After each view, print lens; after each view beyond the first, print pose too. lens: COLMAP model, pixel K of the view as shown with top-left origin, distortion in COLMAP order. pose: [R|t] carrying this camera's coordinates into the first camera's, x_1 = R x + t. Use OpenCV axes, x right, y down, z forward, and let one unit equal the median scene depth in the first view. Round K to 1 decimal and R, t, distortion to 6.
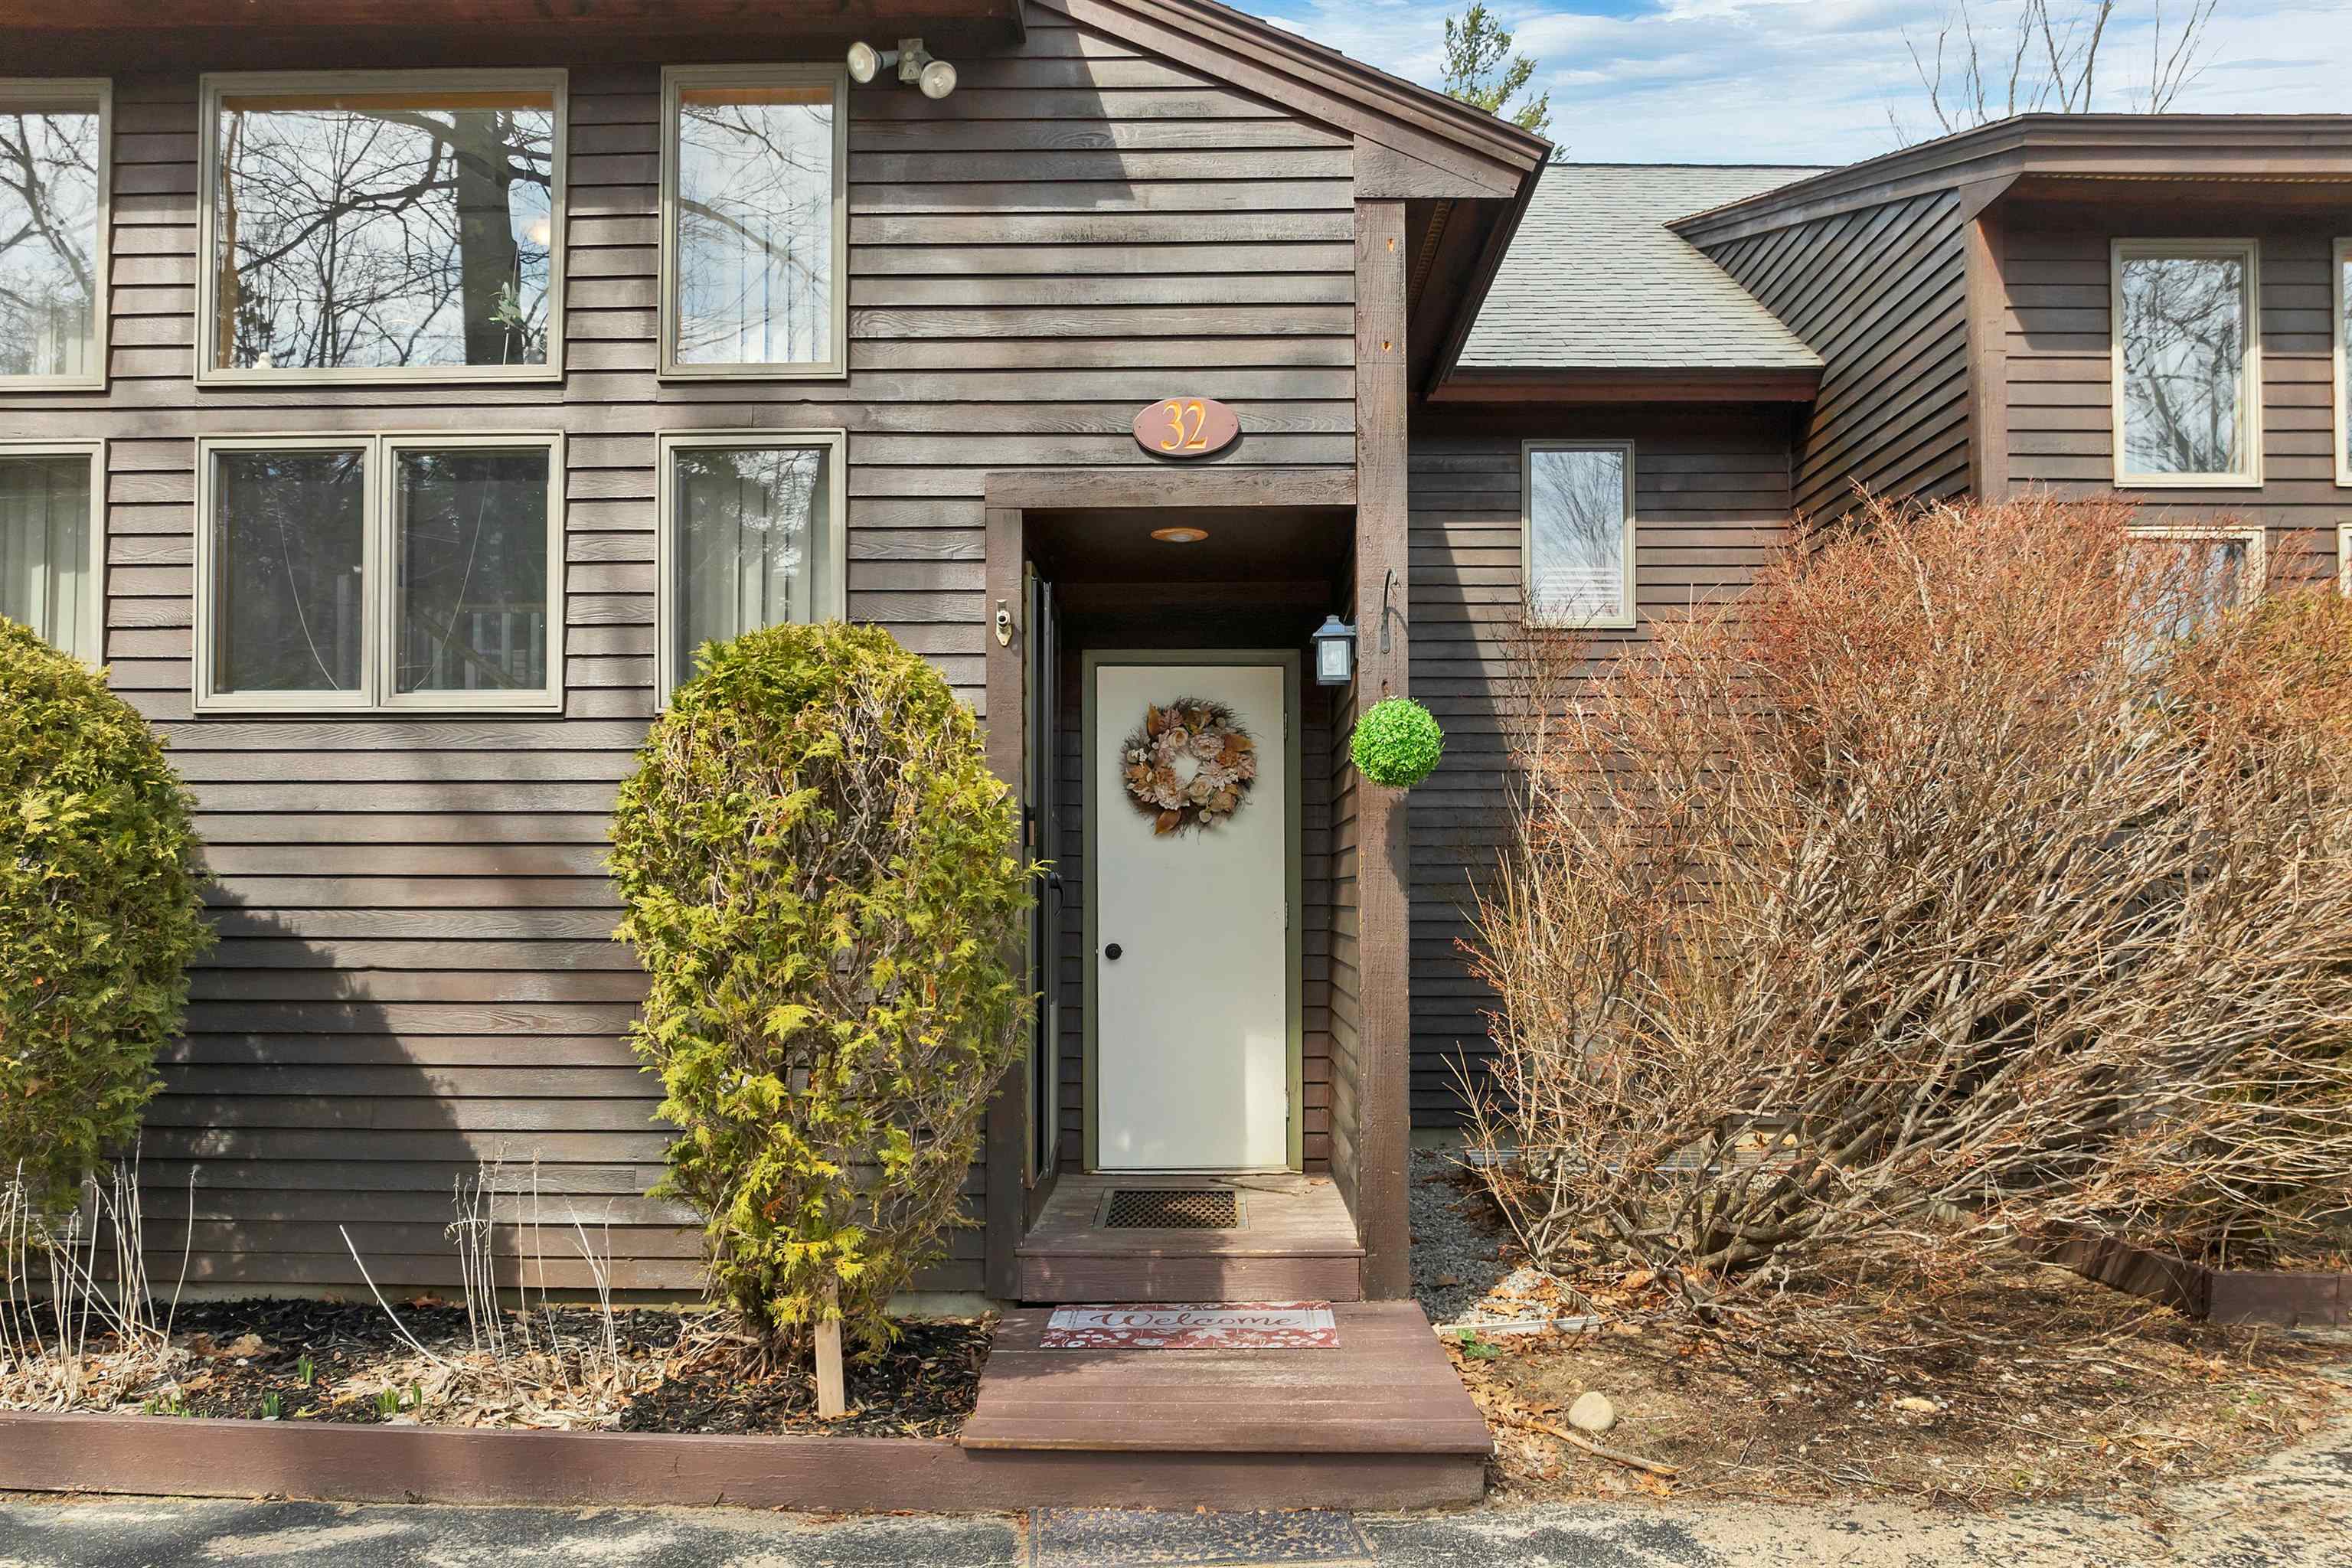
lens RADIAL K [[1614.9, 0, 1171.8], [0, 1614.9, 857.2], [0, 0, 1]] dist [-0.002481, -0.034779]
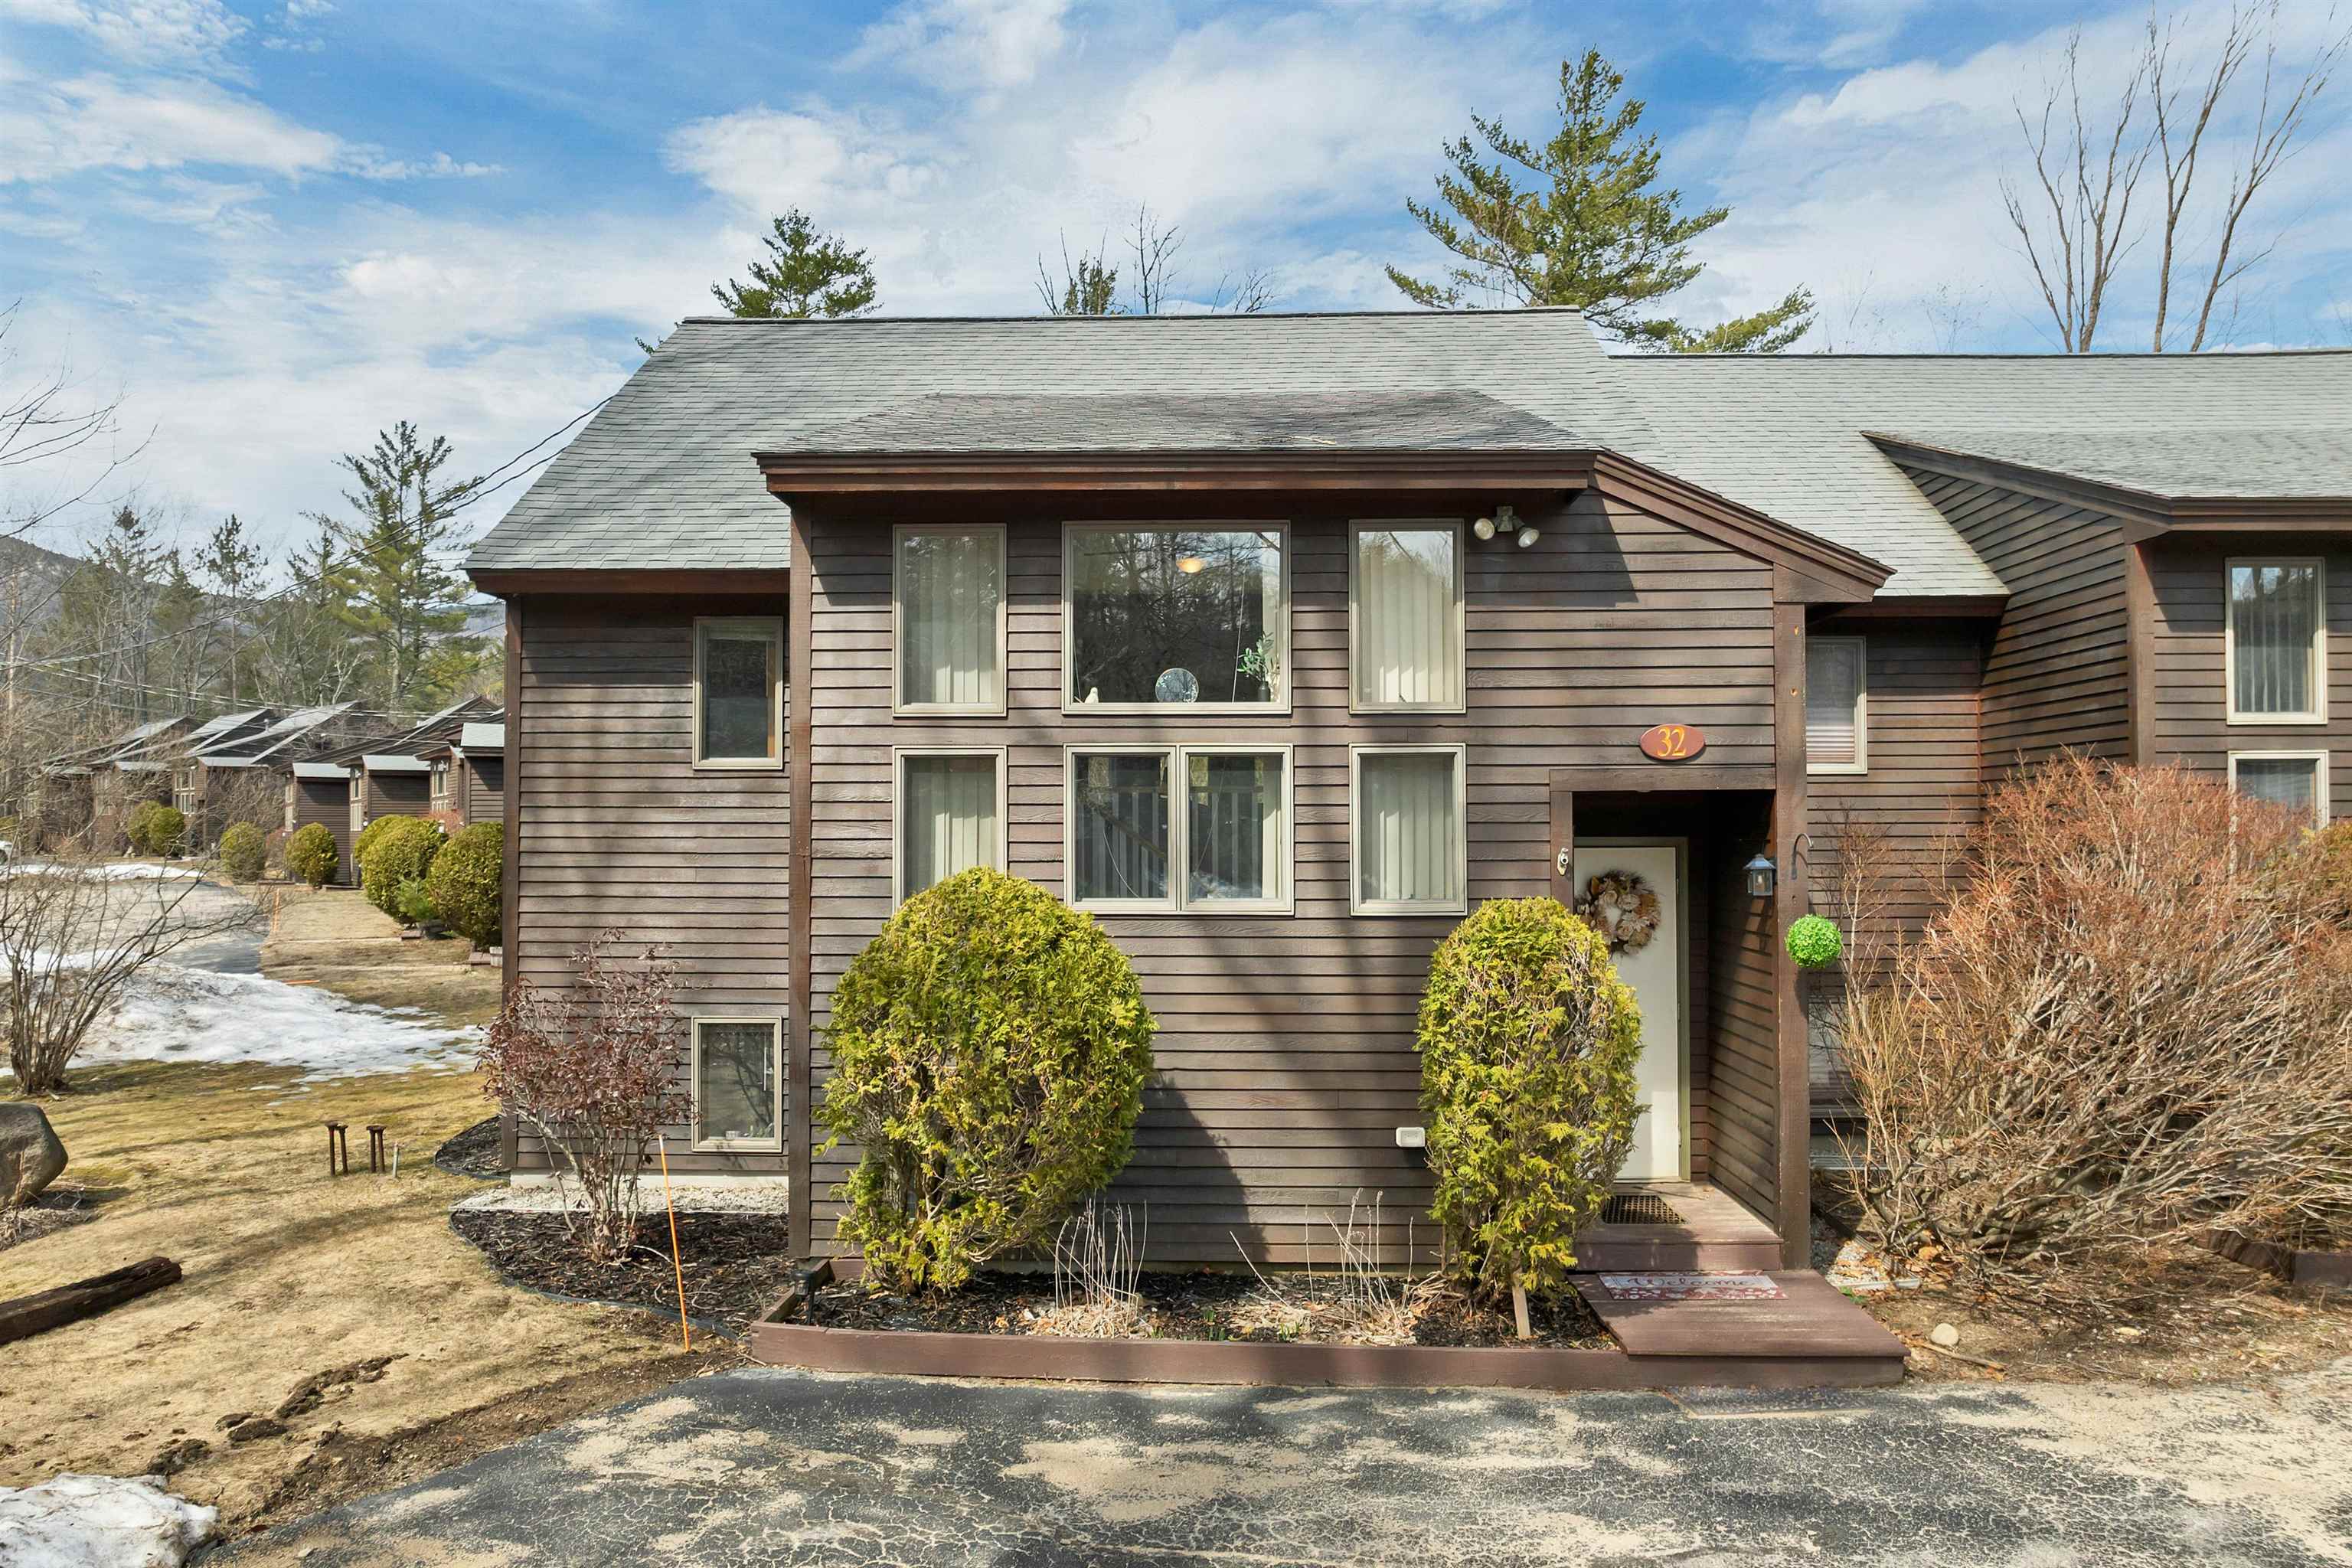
lens RADIAL K [[1661.1, 0, 1176.0], [0, 1661.1, 784.0], [0, 0, 1]] dist [-0.007607, -0.005297]
pose [[0.999970, -0.001873, -0.007516, -0.493770], [0.001897, 0.999993, 0.003195, -0.233200], [0.007510, -0.003209, 0.999967, -0.714373]]
